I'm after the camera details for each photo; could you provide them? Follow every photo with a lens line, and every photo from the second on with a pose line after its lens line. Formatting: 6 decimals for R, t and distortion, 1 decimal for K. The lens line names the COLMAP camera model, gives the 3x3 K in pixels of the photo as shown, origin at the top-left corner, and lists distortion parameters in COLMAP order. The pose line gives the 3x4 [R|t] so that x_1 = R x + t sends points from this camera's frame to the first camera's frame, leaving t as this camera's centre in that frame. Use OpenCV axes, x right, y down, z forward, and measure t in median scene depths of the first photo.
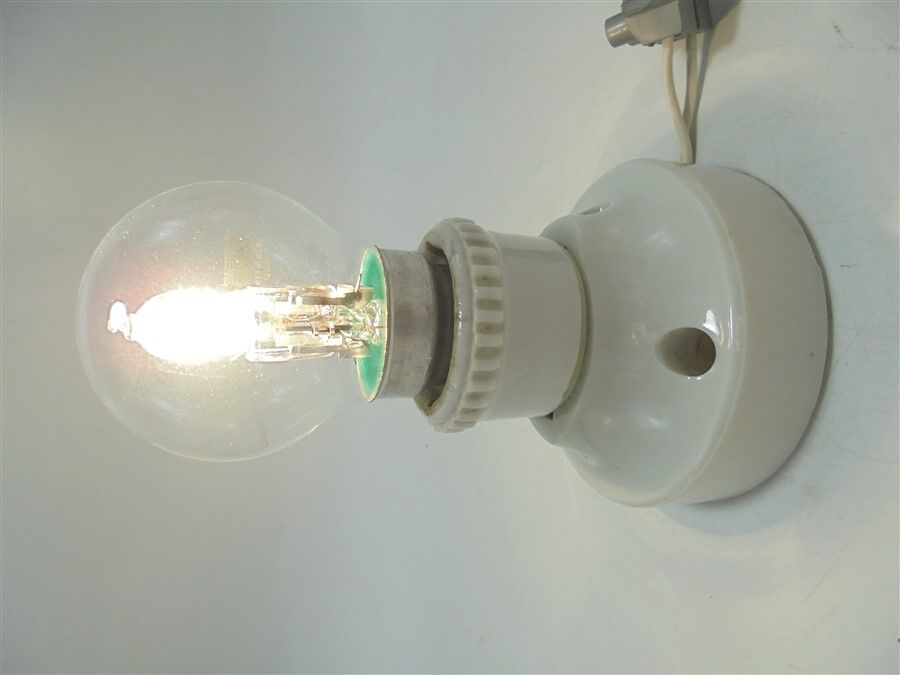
lens RADIAL K [[656.9, 0, 450.0], [0, 656.9, 337.5], [0, 0, 1]] dist [-0.109511, 0.097977]
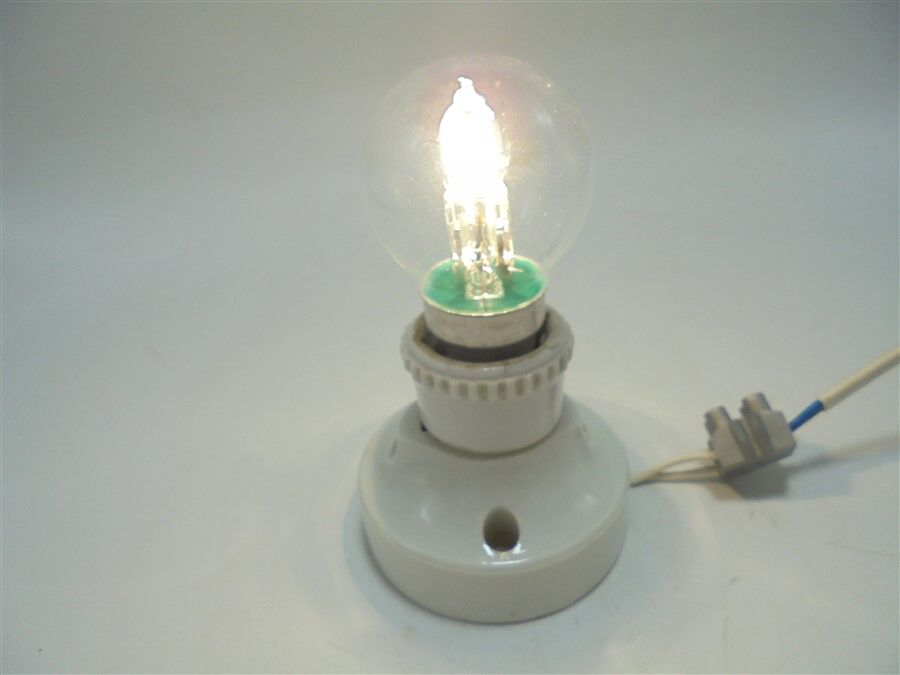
lens RADIAL K [[656.9, 0, 450.0], [0, 656.9, 337.5], [0, 0, 1]] dist [-0.109511, 0.097977]
pose [[0.144302, 0.964233, 0.222333, -0.322847], [-0.982248, 0.166793, -0.085846, 0.168949], [-0.119859, -0.205998, 0.971184, -0.208214]]
